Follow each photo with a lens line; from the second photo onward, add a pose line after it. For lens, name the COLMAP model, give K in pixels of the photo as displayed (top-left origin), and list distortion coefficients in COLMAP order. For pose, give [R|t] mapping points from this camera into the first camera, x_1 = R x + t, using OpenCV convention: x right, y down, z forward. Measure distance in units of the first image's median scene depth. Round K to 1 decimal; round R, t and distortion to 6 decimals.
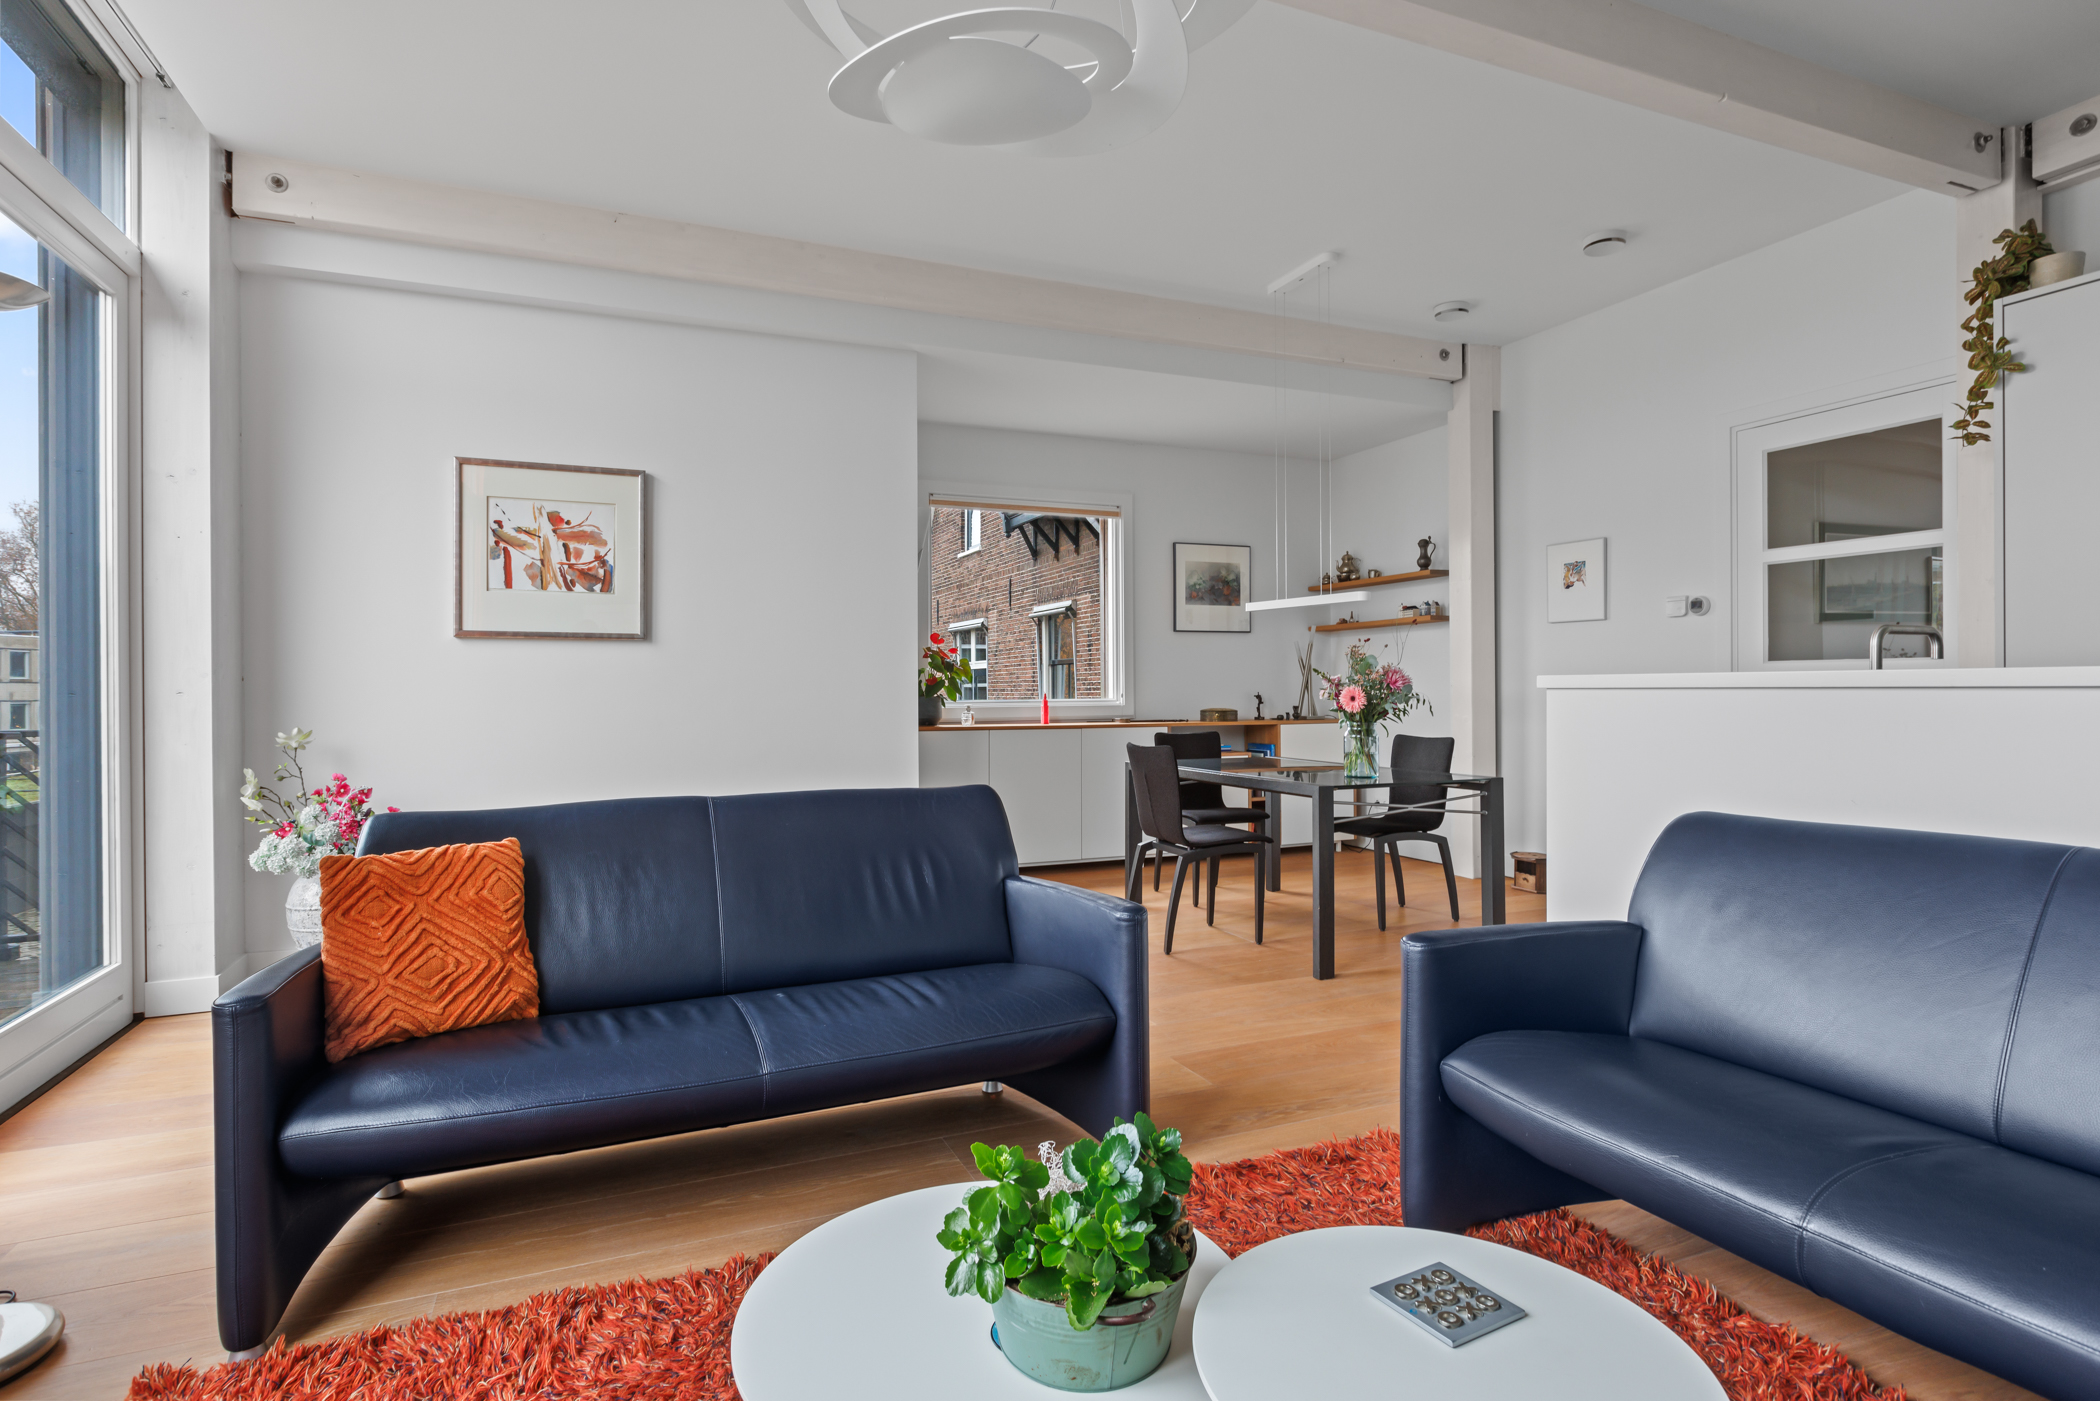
lens RADIAL K [[1061.7, 0, 1034.3], [0, 1061.7, 686.9], [0, 0, 1]] dist [0.013025, -0.000484]
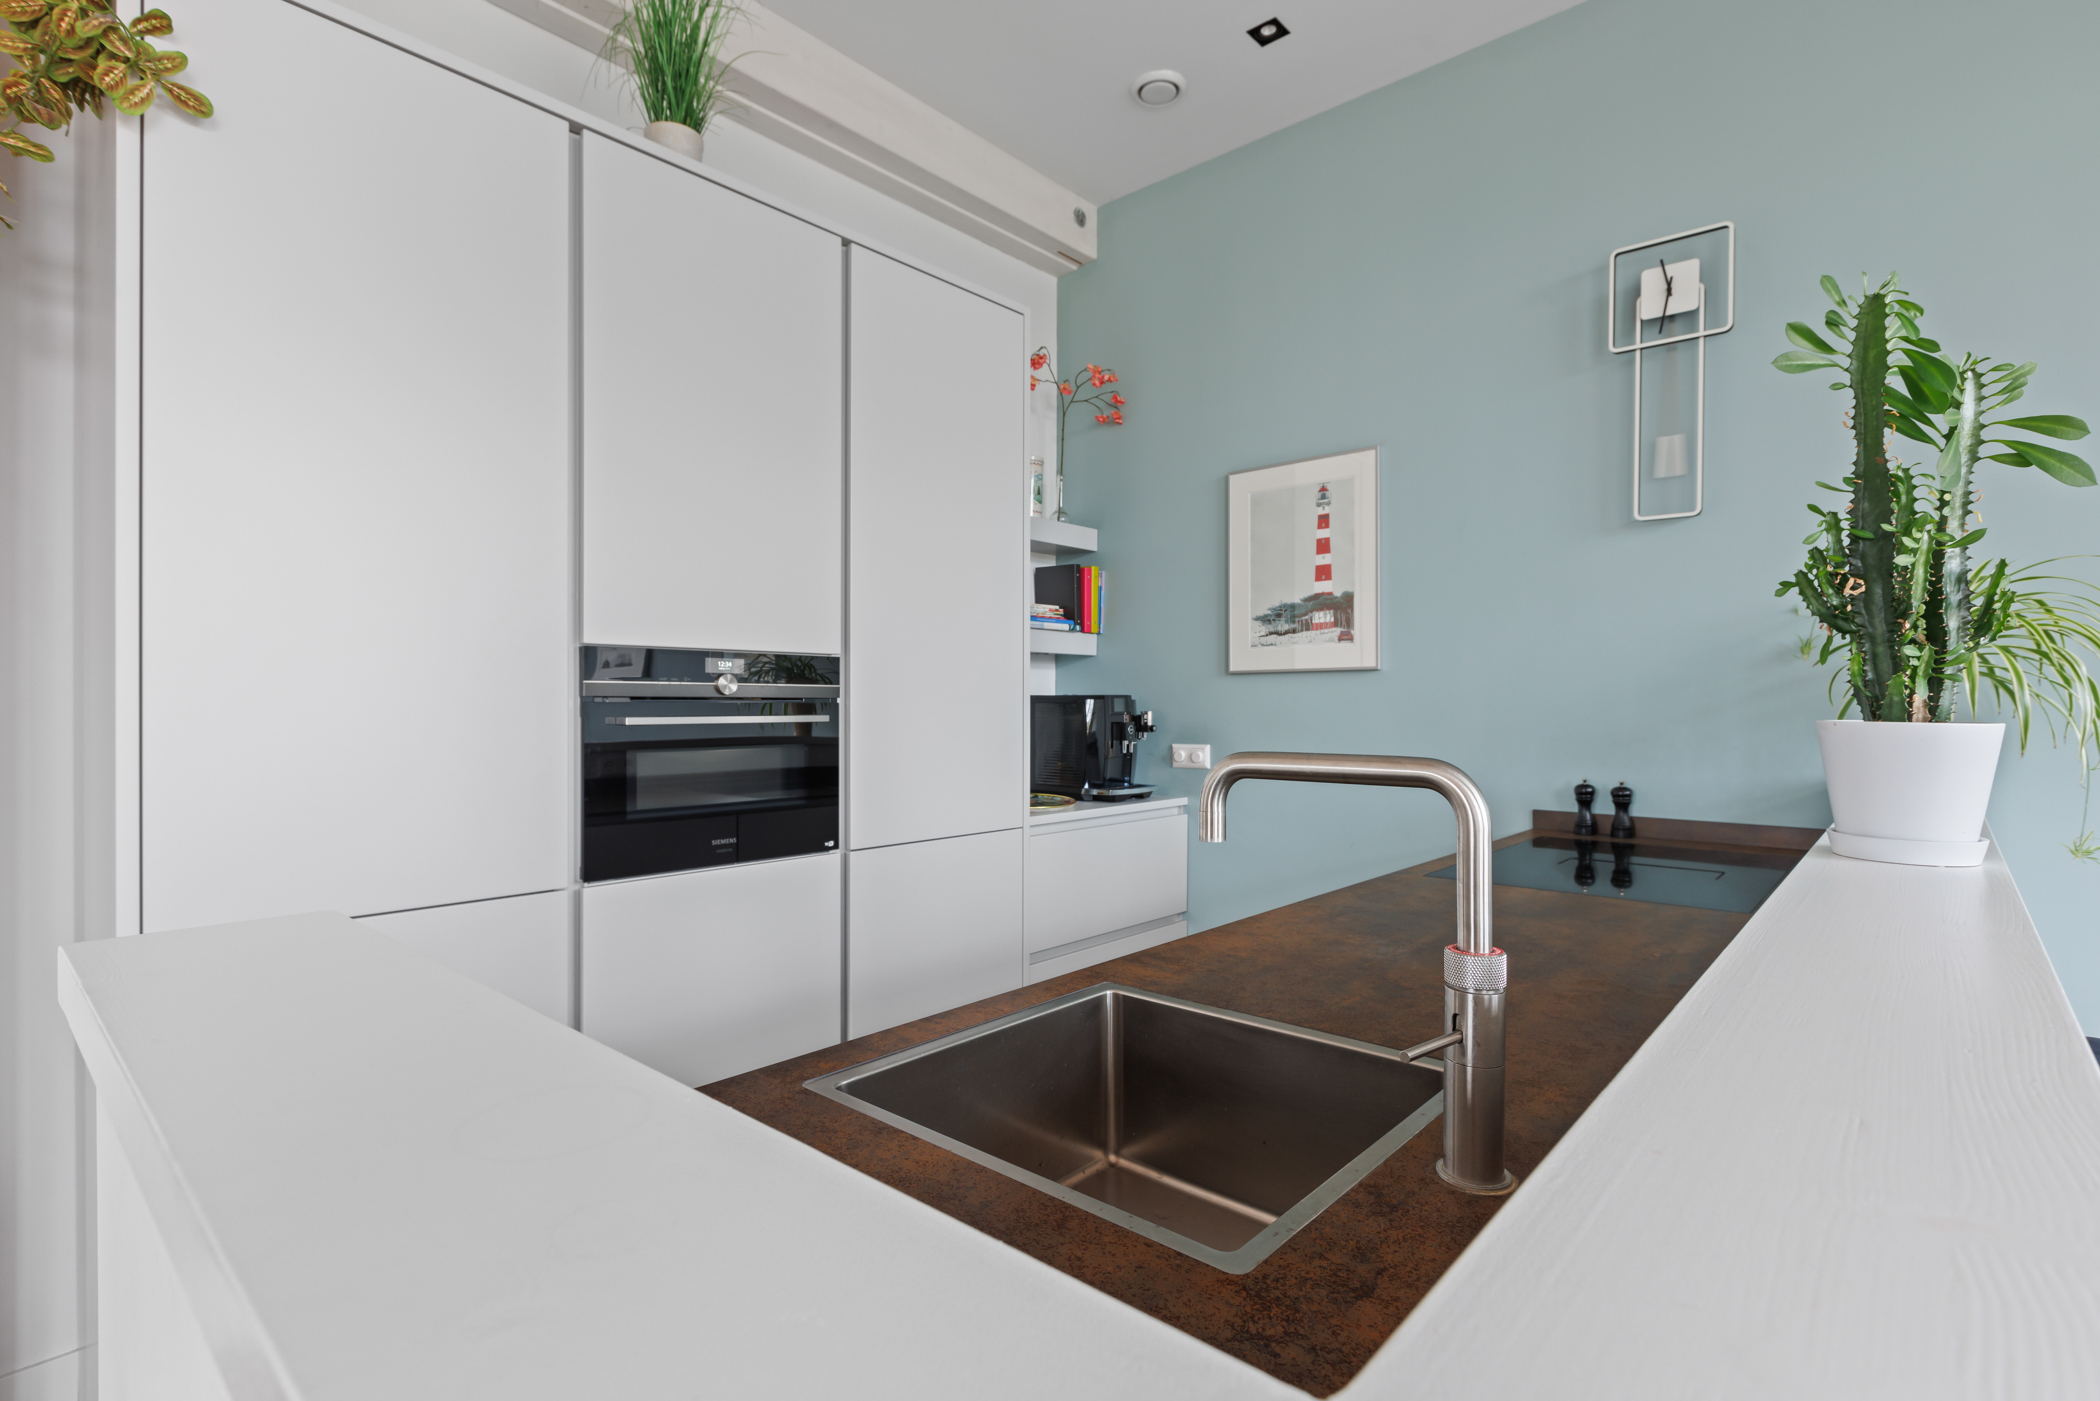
lens RADIAL K [[988.1, 0, 1040.3], [0, 988.1, 704.9], [0, 0, 1]] dist [-0.013048, 0.002481]
pose [[-0.432520, -0.001240, 0.901624, 0.268955], [0.001417, 0.999997, 0.002055, -0.034538], [-0.901623, 0.002166, -0.432516, 0.560934]]
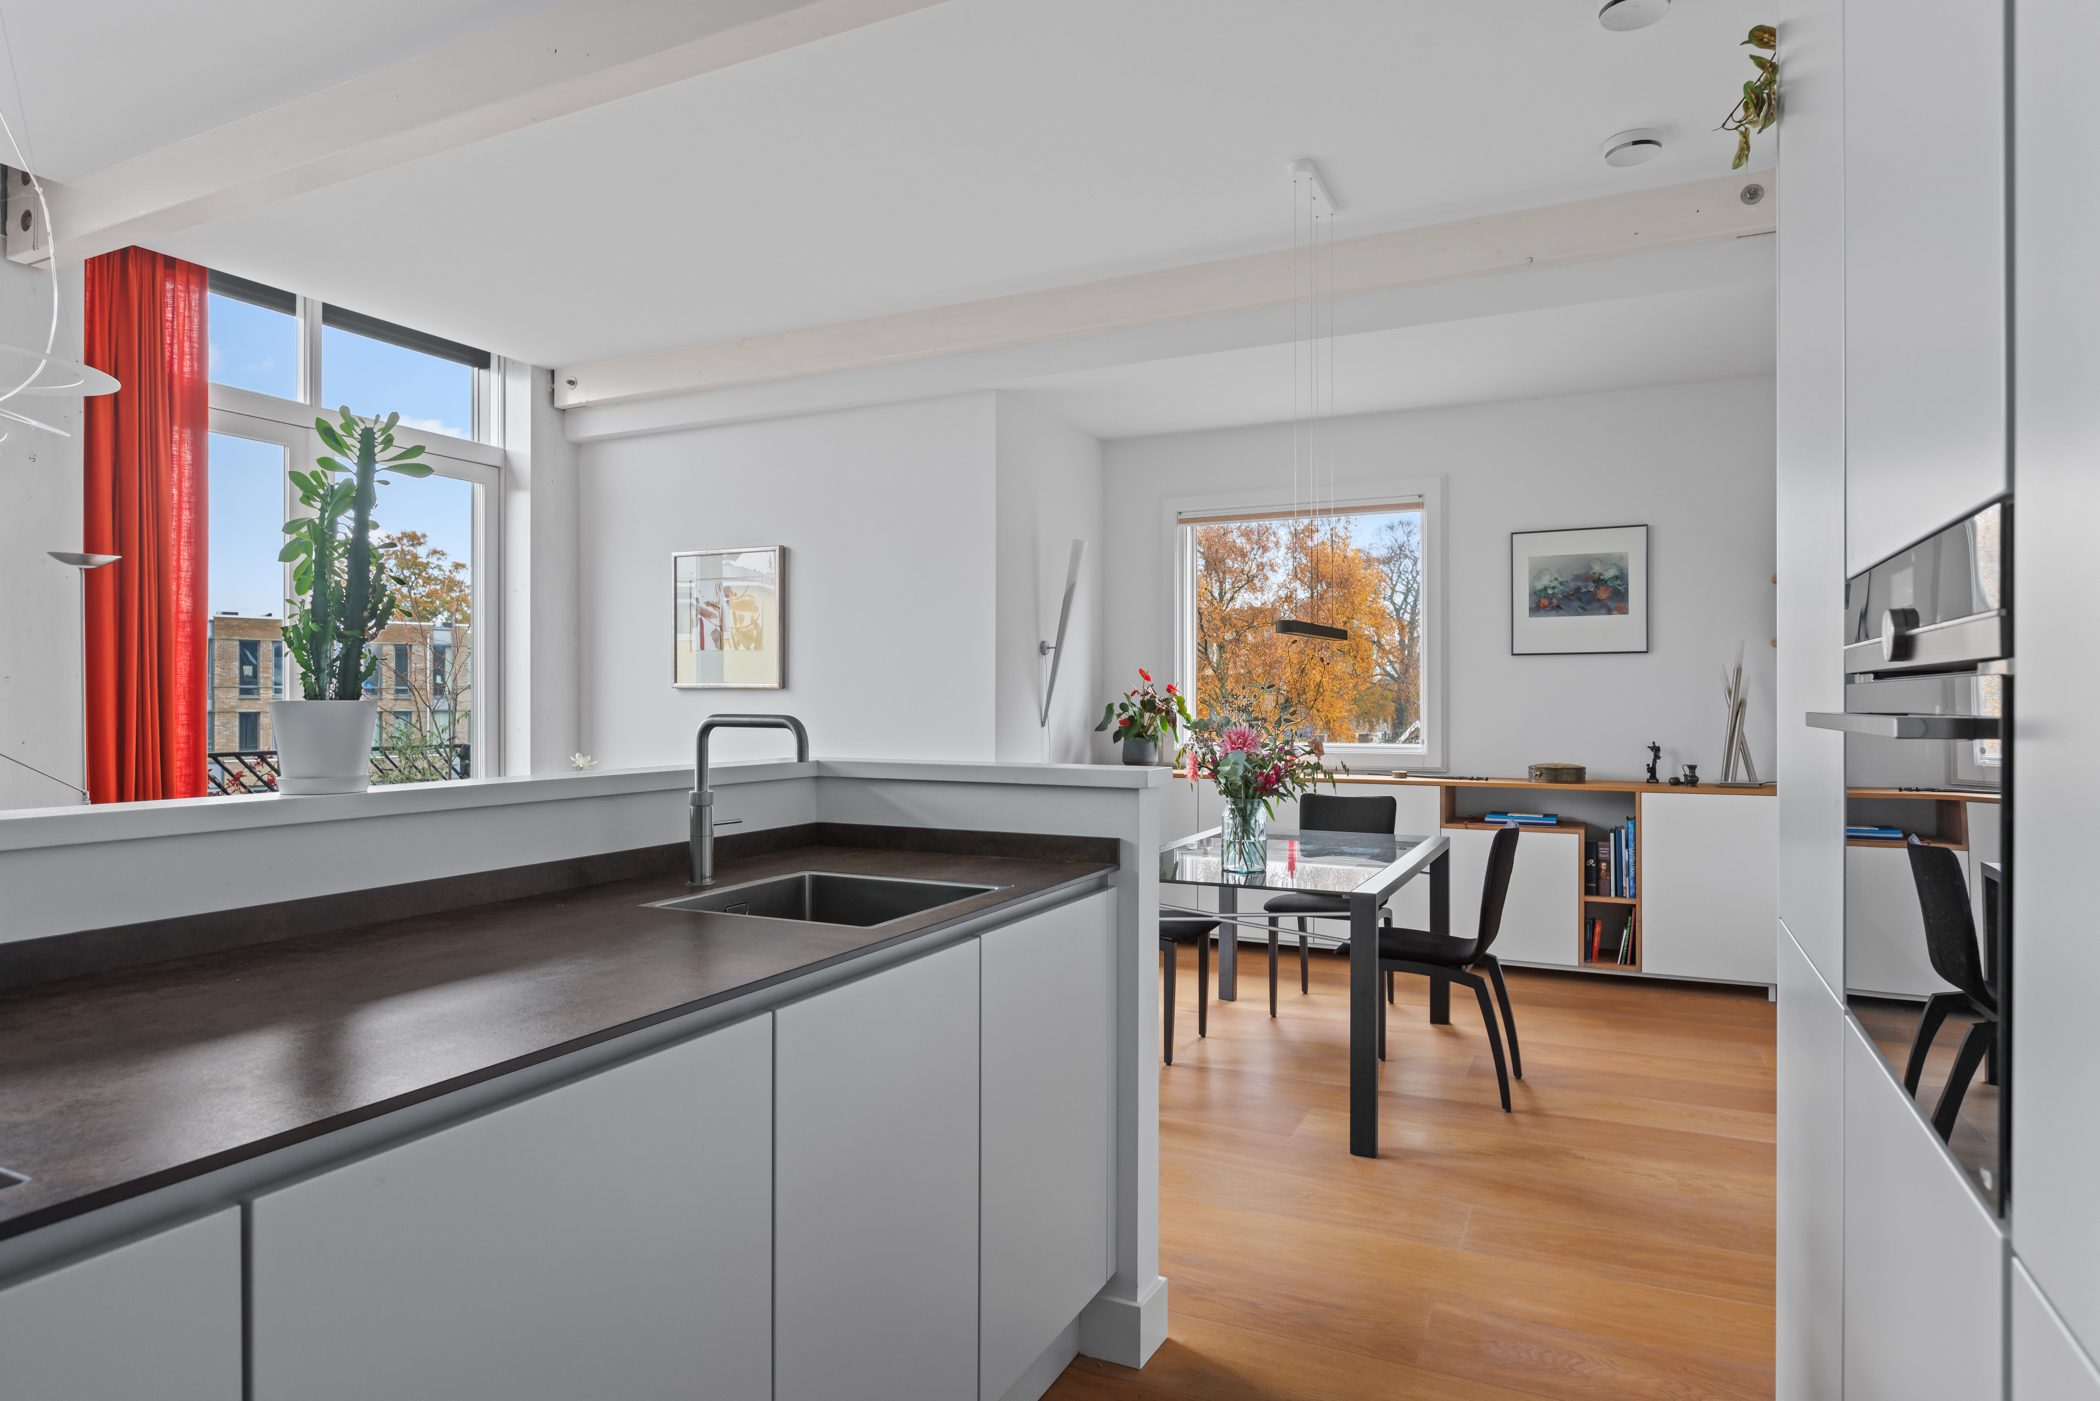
lens RADIAL K [[1222.3, 0, 1038.8], [0, 1222.3, 704.9], [0, 0, 1]] dist [0.022810, 0.000385]
pose [[0.662447, 0.008852, -0.749056, 0.729025], [-0.001829, 0.999946, 0.010200, -0.034627], [0.749107, -0.005388, 0.662428, 0.268217]]
